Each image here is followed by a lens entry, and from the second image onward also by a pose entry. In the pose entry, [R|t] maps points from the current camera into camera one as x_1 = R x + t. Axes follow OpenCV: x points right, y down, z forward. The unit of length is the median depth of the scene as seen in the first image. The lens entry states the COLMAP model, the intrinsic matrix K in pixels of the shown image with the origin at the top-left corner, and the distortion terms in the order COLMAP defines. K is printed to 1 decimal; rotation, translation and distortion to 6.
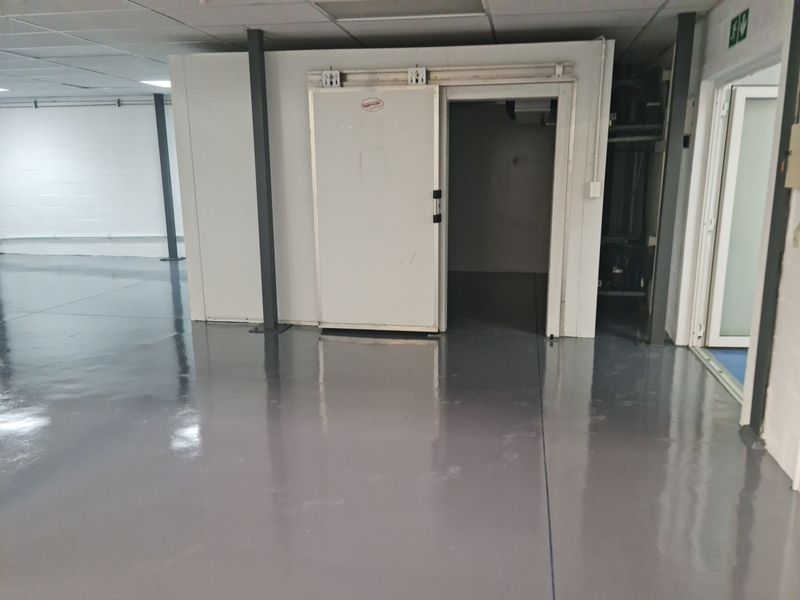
lens RADIAL K [[634.5, 0, 401.6], [0, 634.5, 300.8], [0, 0, 1]] dist [0.036517, -0.000015]
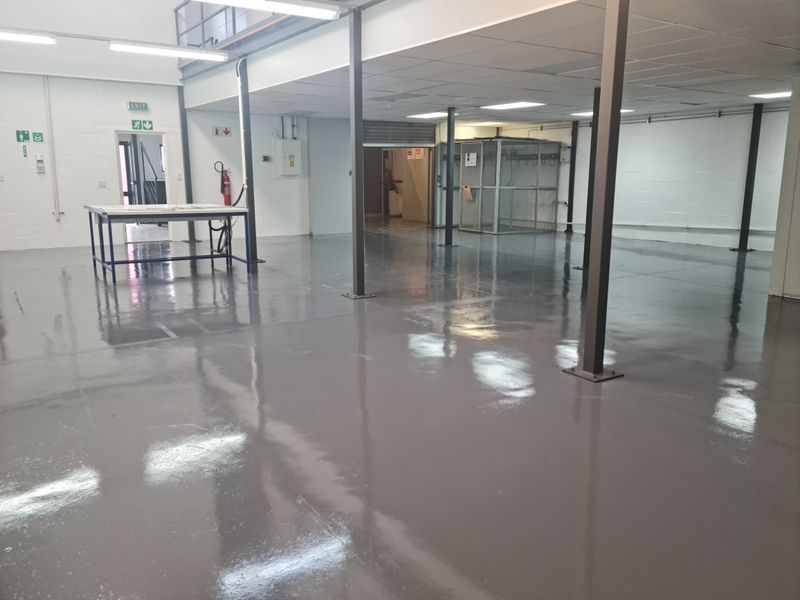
lens RADIAL K [[634.5, 0, 400.4], [0, 634.5, 301.0], [0, 0, 1]] dist [0.036517, -0.000015]
pose [[0.703848, 0.145784, -0.695230, 0.016454], [-0.148190, 0.987315, 0.057005, 0.049987], [0.694721, 0.062903, 0.716523, -0.229388]]
